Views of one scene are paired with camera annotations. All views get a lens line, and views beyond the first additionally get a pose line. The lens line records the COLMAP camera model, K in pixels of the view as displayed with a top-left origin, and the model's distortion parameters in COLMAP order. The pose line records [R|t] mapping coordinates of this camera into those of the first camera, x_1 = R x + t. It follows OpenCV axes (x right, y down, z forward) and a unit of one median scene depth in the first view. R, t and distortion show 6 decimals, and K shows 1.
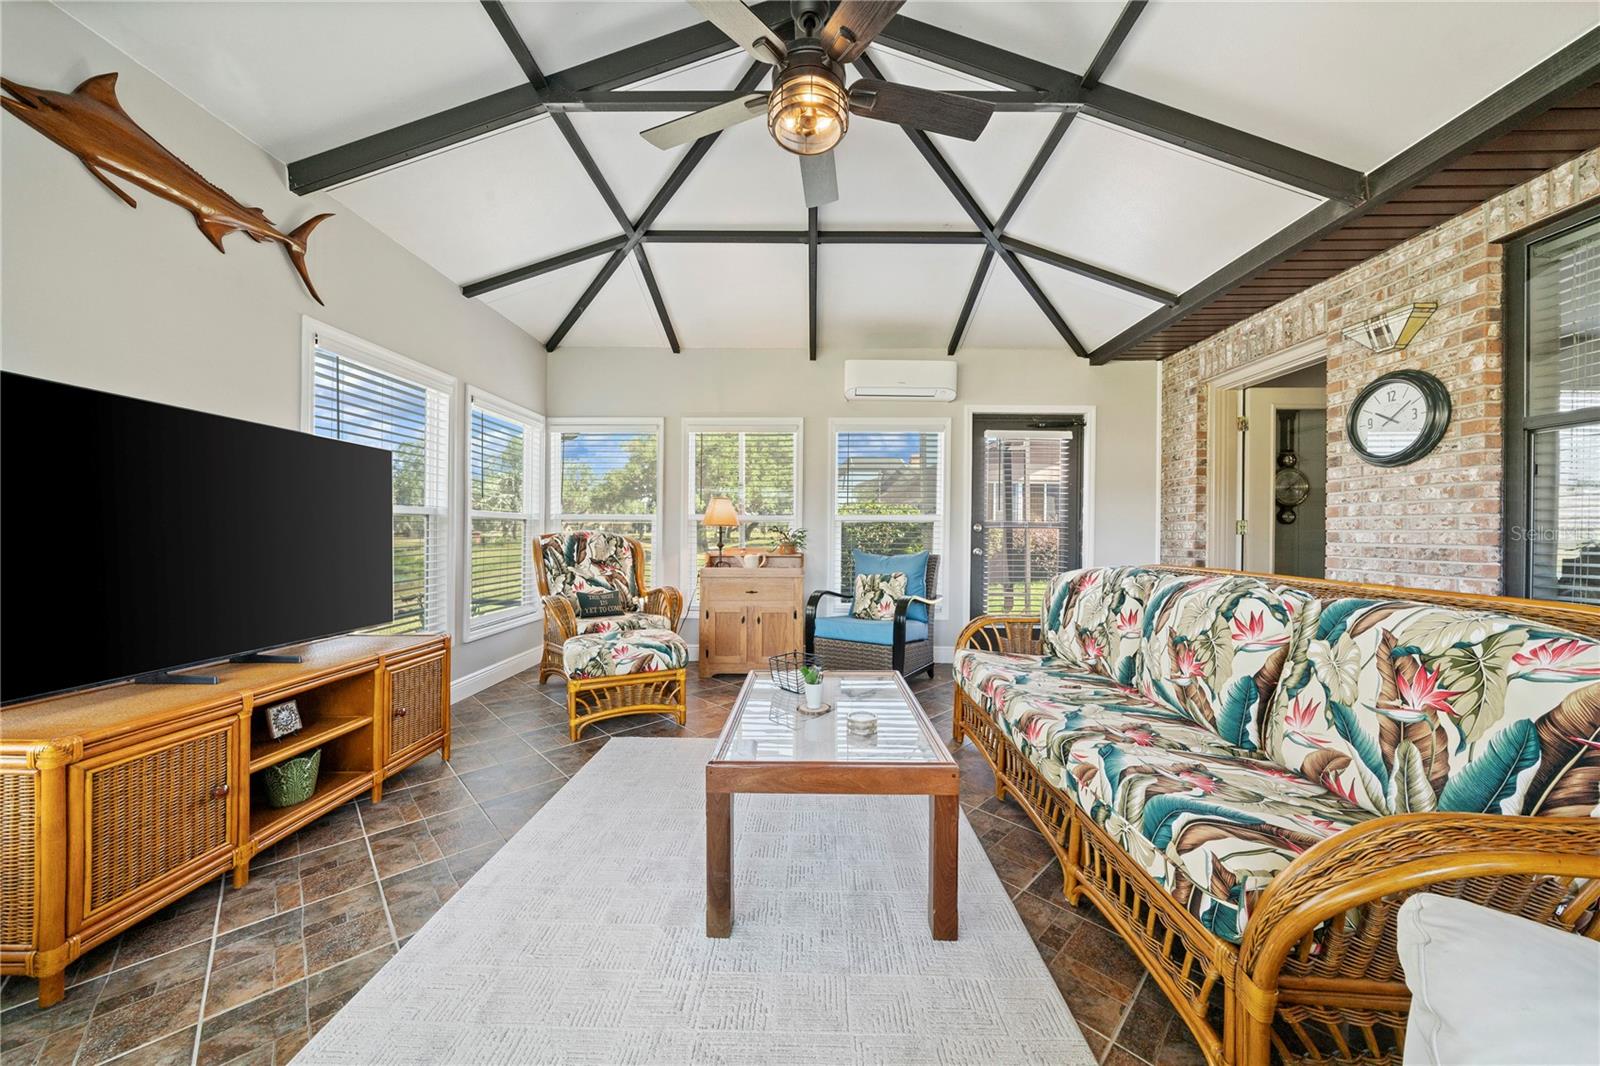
lens RADIAL K [[543.9, 0, 806.3], [0, 543.9, 530.6], [0, 0, 1]] dist [-0.008254, -0.000033]
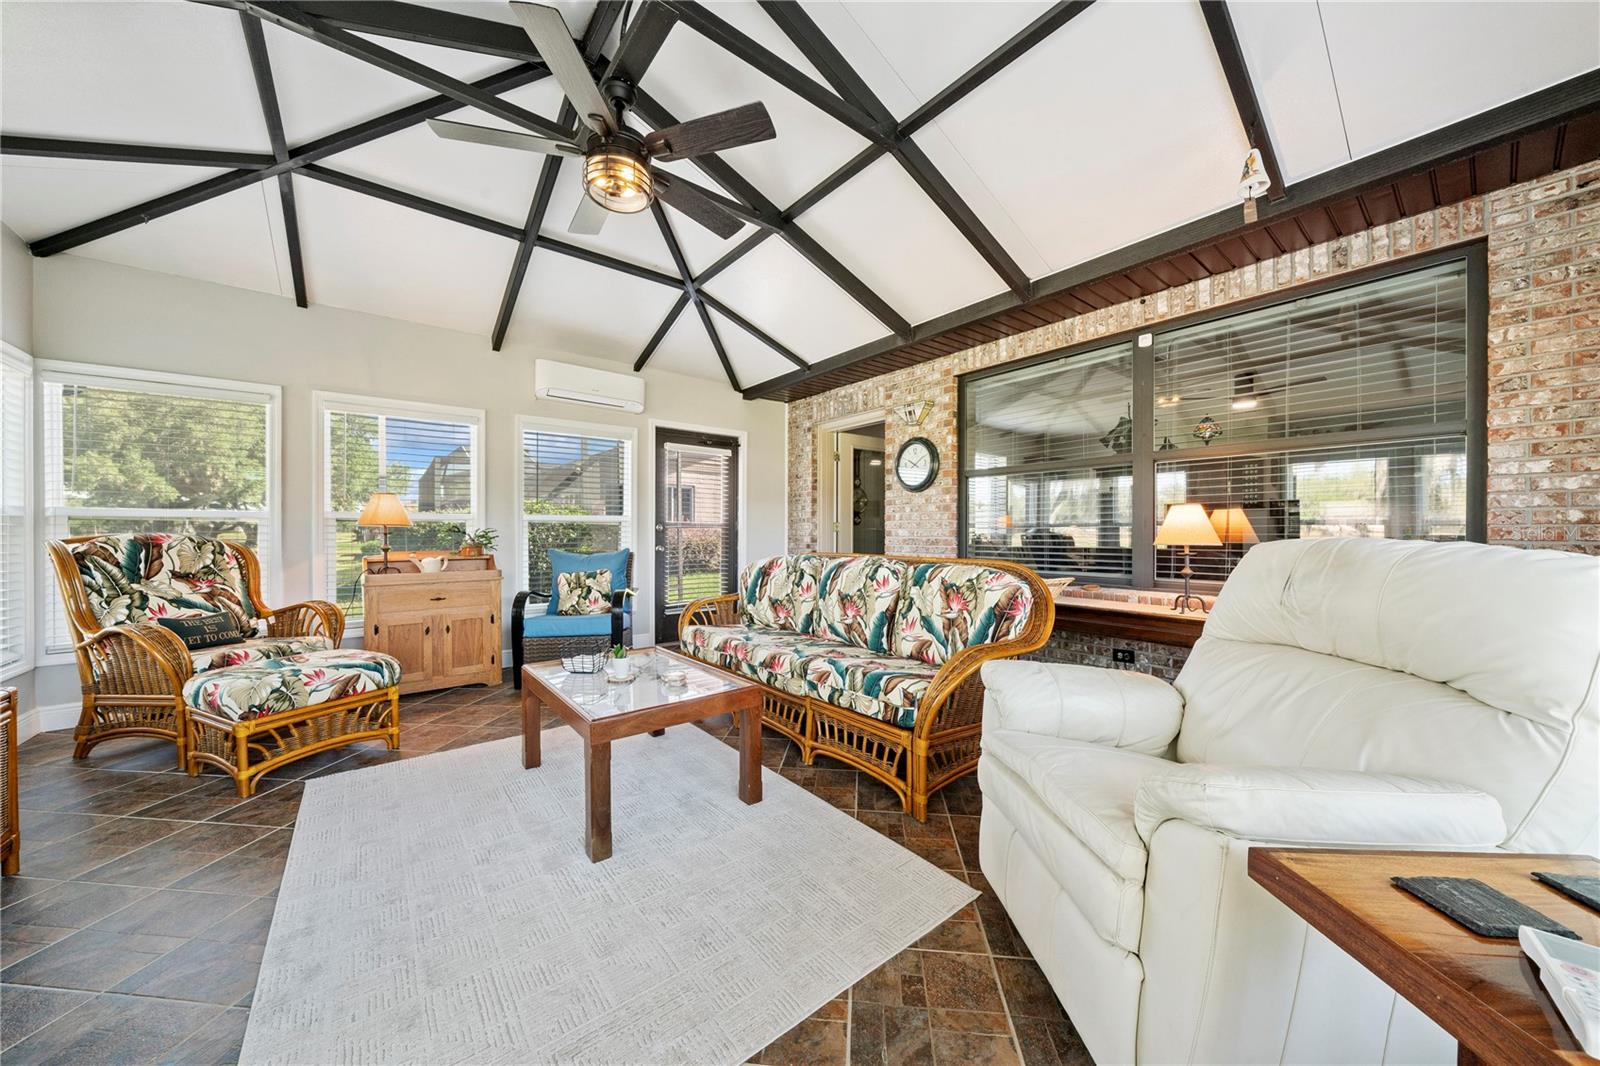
lens RADIAL K [[543.9, 0, 806.3], [0, 543.9, 530.6], [0, 0, 1]] dist [-0.008254, -0.000033]
pose [[0.771579, -0.004755, 0.636116, -0.293963], [0.004089, 0.999988, 0.002516, -0.000732], [-0.636121, 0.000660, 0.771589, -0.125019]]
